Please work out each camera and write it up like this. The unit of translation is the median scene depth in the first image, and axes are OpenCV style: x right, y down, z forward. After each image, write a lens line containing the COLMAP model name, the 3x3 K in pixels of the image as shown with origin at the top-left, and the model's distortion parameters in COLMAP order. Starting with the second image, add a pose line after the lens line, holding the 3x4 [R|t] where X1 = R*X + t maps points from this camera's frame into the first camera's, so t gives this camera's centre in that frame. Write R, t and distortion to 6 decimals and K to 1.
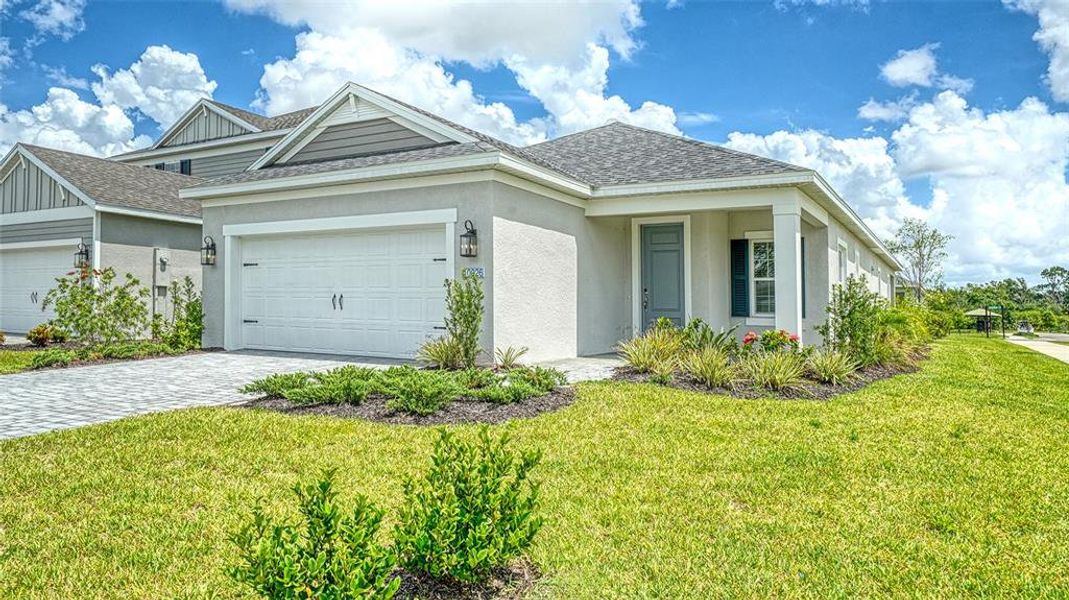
lens RADIAL K [[727.0, 0, 534.0], [0, 727.0, 299.1], [0, 0, 1]] dist [-0.002236, 0.000097]
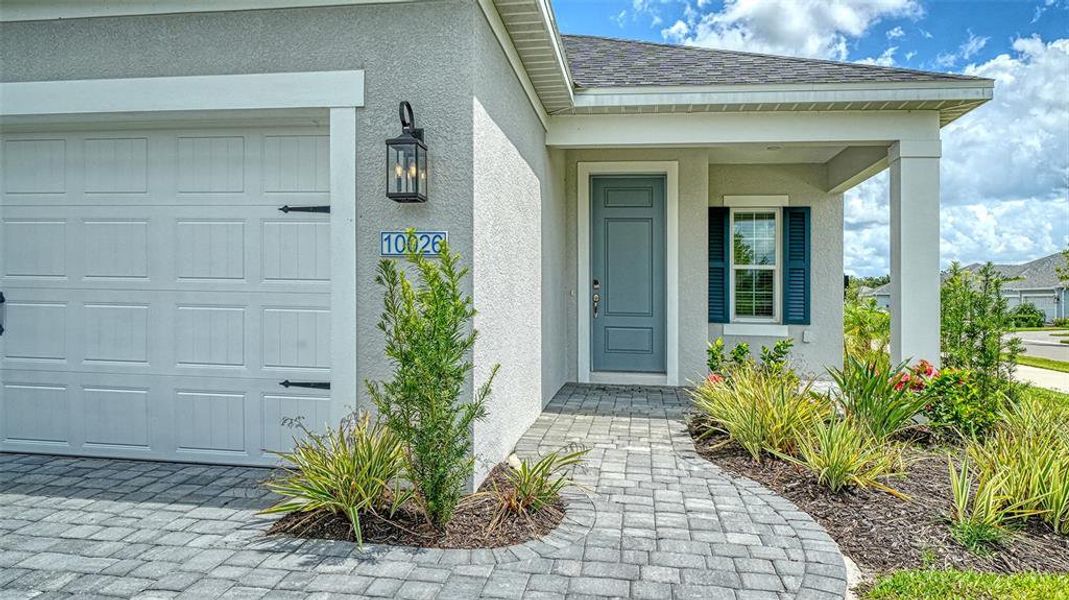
lens RADIAL K [[727.0, 0, 532.3], [0, 727.0, 301.0], [0, 0, 1]] dist [-0.002236, 0.000097]
pose [[0.937308, -0.001675, 0.348498, -0.141423], [-0.007985, 0.999623, 0.026280, -0.015462], [-0.348411, -0.027415, 0.936941, 0.560110]]
